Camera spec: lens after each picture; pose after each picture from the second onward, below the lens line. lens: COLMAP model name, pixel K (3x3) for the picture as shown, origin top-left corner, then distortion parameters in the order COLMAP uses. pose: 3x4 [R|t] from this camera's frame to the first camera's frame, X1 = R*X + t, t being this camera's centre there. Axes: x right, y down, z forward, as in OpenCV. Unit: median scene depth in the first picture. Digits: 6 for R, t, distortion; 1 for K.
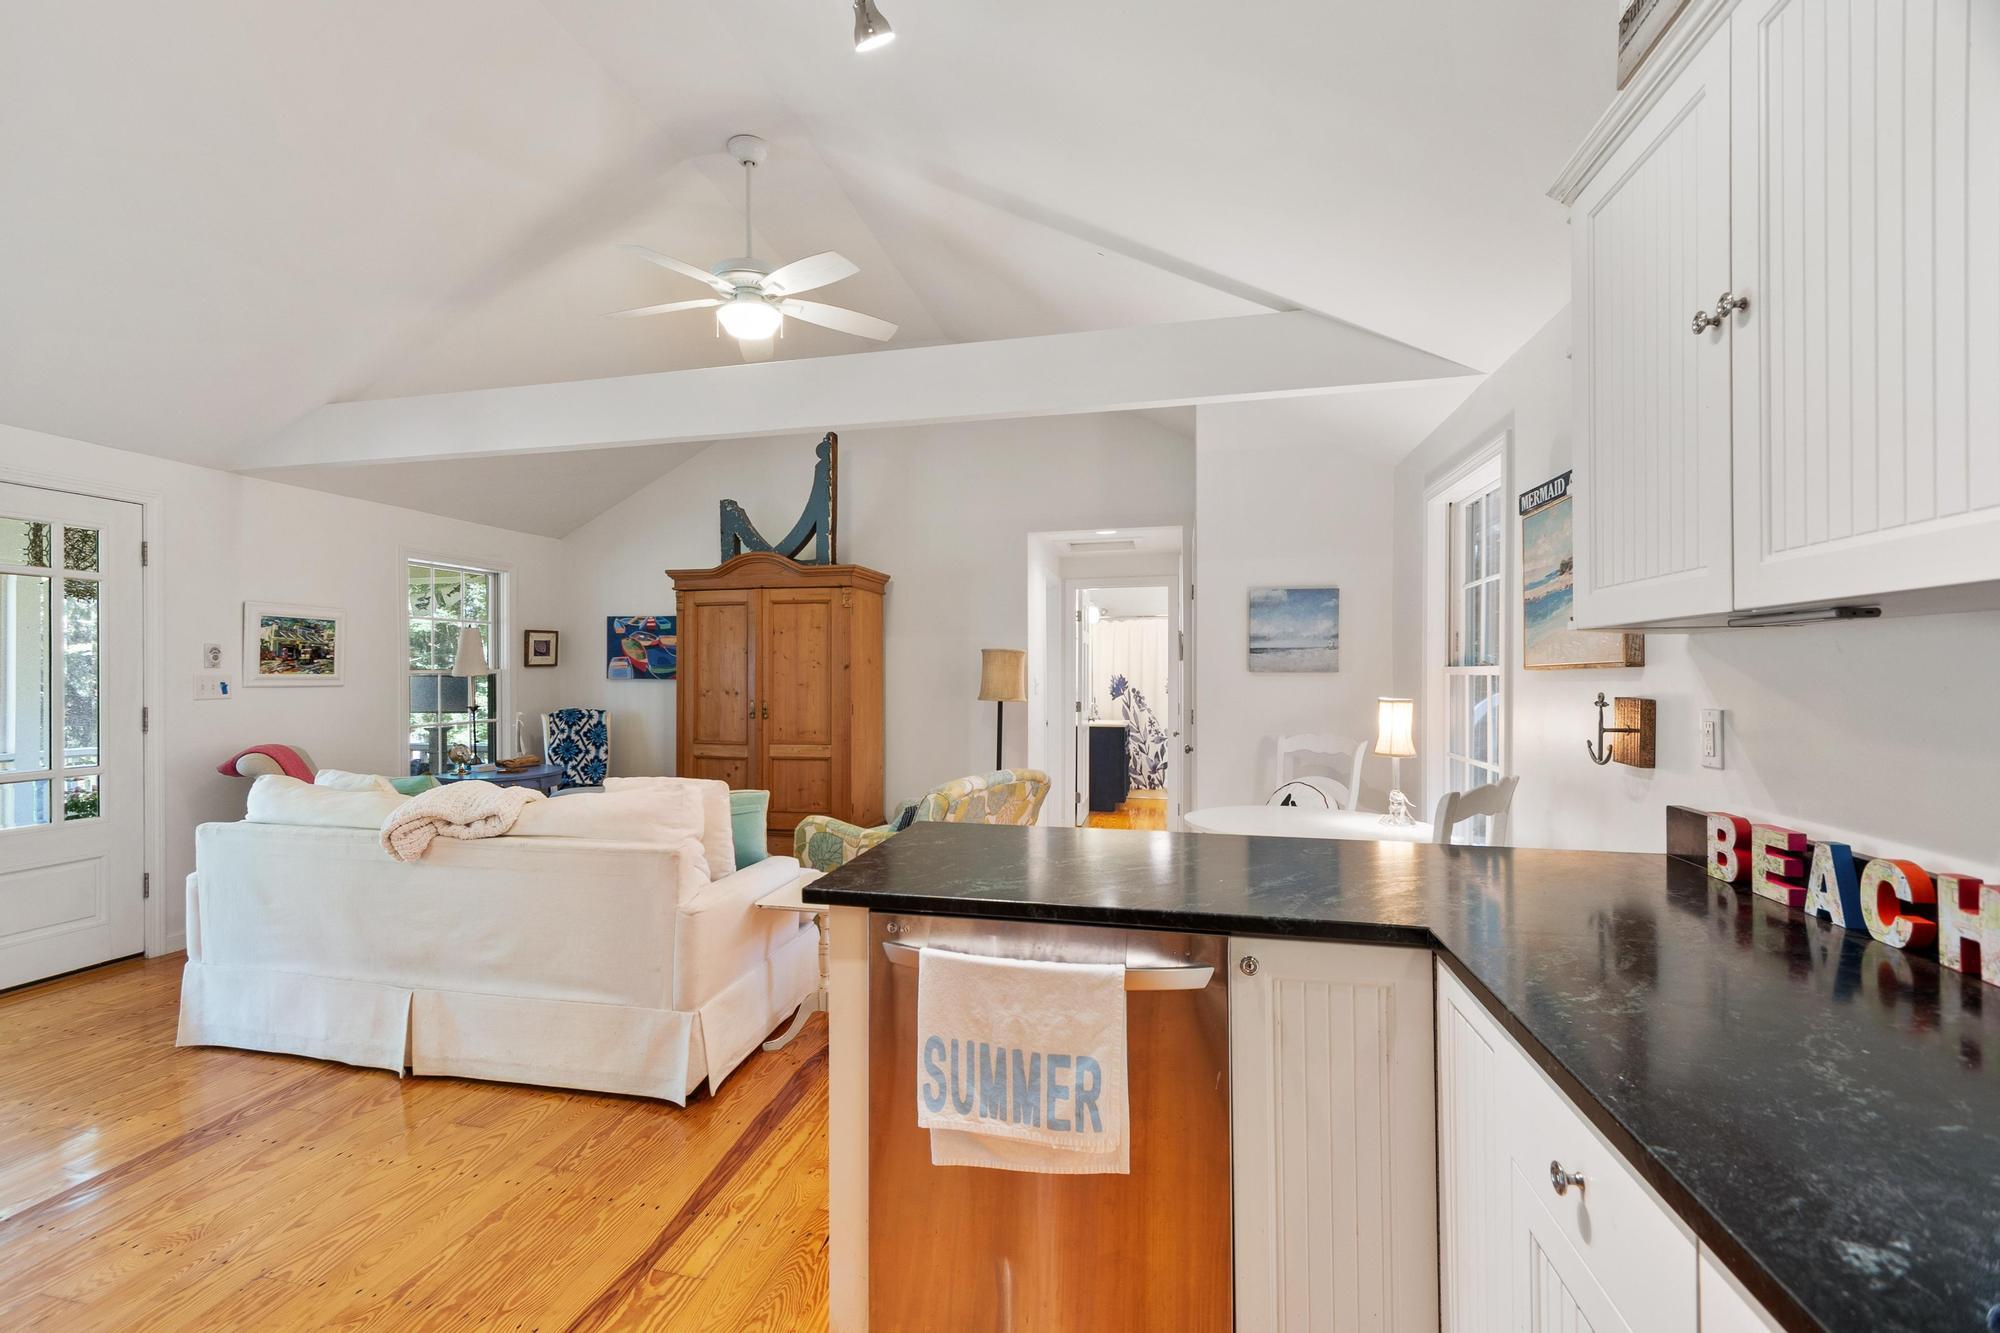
lens RADIAL K [[866.5, 0, 978.4], [0, 866.5, 668.9], [0, 0, 1]] dist [-0.002888, -0.000382]
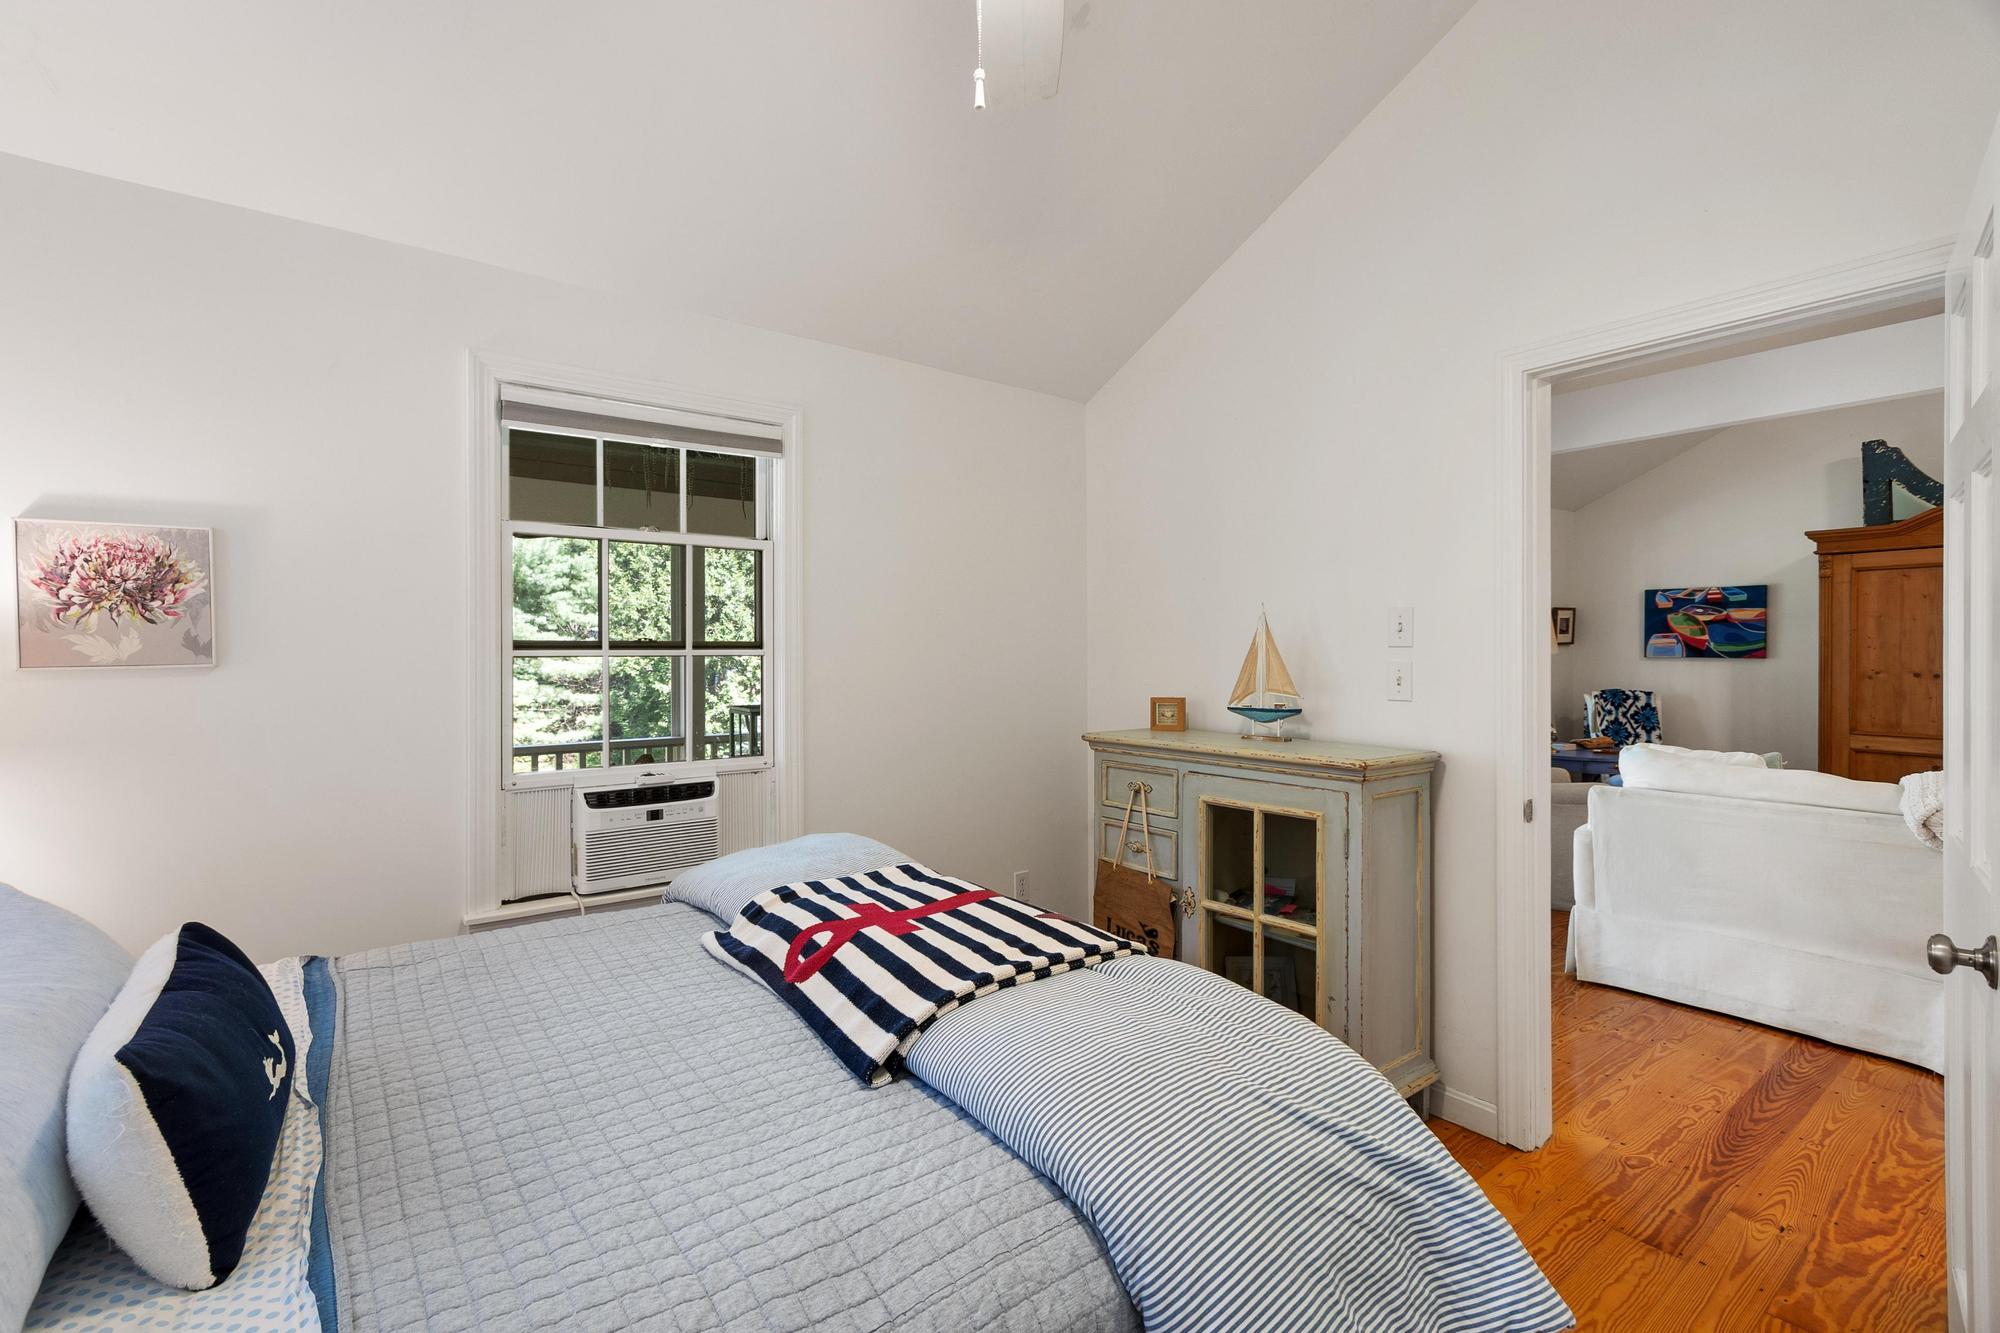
lens RADIAL K [[866.5, 0, 928.7], [0, 866.5, 660.1], [0, 0, 1]] dist [-0.002888, -0.000382]
pose [[0.739240, 0.003246, -0.673434, -0.385078], [0.007217, 0.999893, 0.012742, -0.003347], [0.673403, -0.014279, 0.739138, -0.205211]]
